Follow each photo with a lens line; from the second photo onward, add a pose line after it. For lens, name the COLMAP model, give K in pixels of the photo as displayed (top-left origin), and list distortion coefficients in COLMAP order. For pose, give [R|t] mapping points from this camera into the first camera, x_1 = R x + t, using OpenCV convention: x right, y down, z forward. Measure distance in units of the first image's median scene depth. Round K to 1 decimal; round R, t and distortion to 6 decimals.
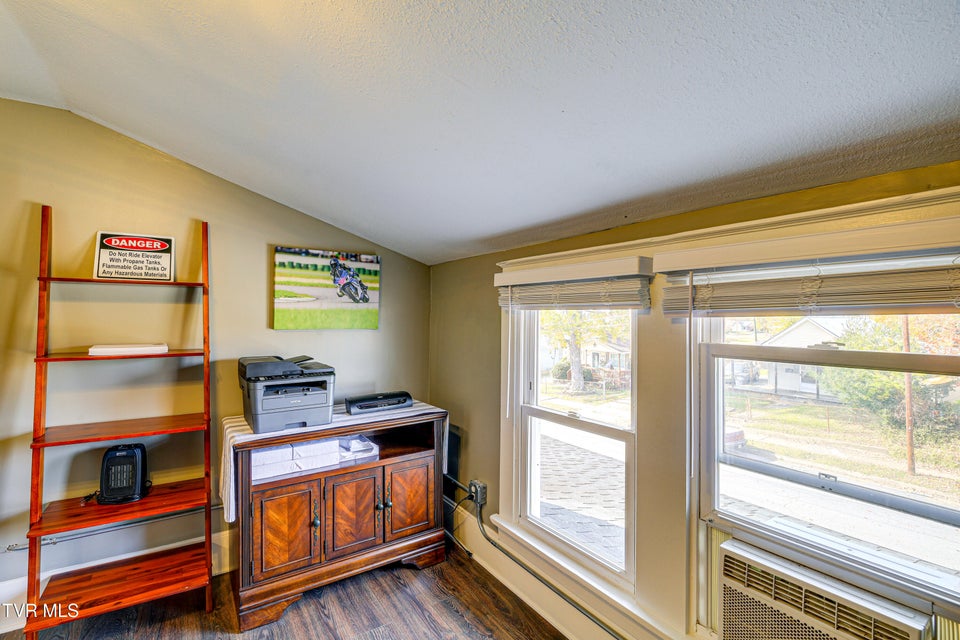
lens RADIAL K [[434.4, 0, 475.3], [0, 434.4, 305.0], [0, 0, 1]] dist [-0.001677, -0.000705]
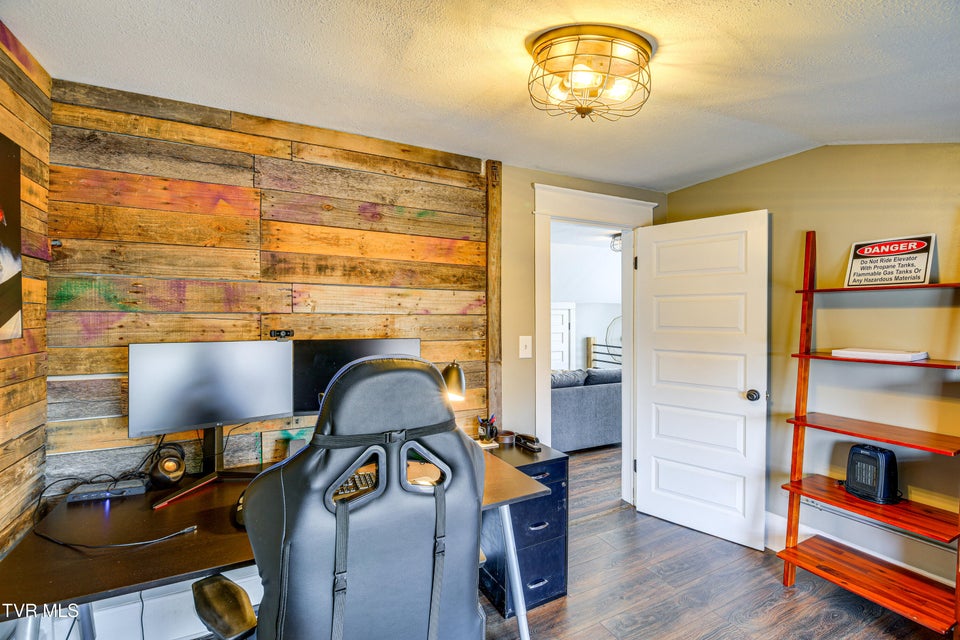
lens RADIAL K [[436.5, 0, 480.0], [0, 436.5, 320.0], [0, 0, 1]] dist [-0.013430, -0.000021]
pose [[-0.091551, 0.001829, -0.995799, 0.290785], [0.021482, 0.999769, -0.000139, 0.001774], [0.995569, -0.021404, -0.091570, 0.164320]]
